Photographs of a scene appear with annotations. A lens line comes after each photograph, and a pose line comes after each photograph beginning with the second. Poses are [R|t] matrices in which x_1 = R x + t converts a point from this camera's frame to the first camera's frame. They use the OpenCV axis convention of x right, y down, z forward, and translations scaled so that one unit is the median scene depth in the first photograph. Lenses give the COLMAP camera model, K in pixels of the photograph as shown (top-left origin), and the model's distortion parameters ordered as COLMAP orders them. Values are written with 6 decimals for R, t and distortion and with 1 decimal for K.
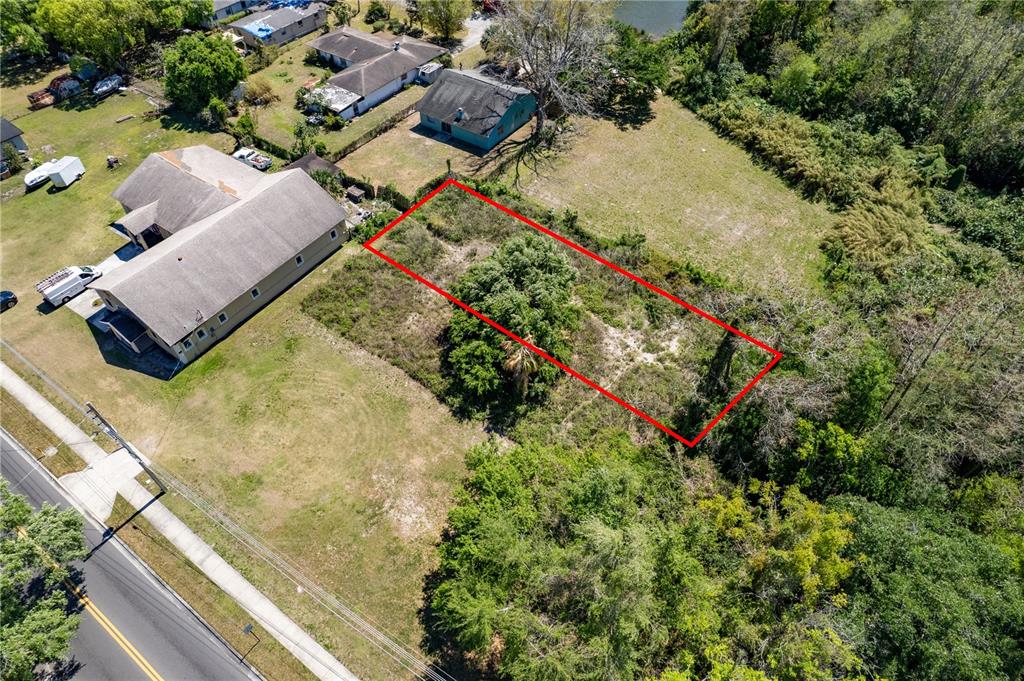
lens RADIAL K [[651.5, 0, 513.0], [0, 651.5, 350.3], [0, 0, 1]] dist [-0.075744, 0.068740]
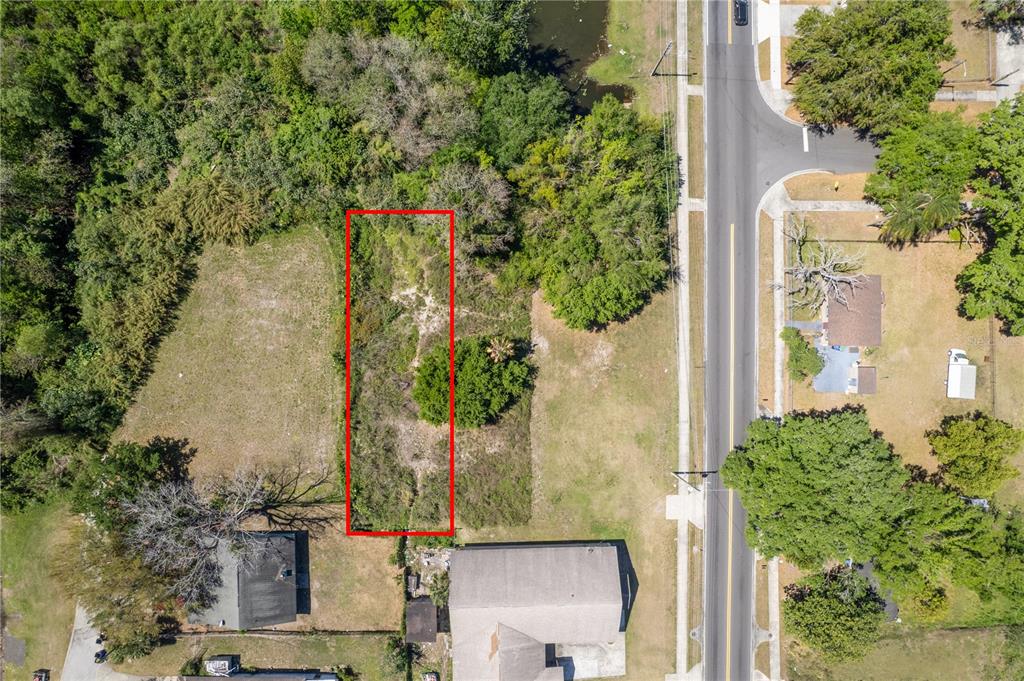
lens RADIAL K [[651.5, 0, 523.6], [0, 651.5, 354.0], [0, 0, 1]] dist [-0.075744, 0.068740]
pose [[-0.584097, -0.811616, -0.010520, -0.007205], [0.597370, -0.438613, 0.671392, -0.823725], [-0.549526, 0.385874, 0.741028, -0.183441]]
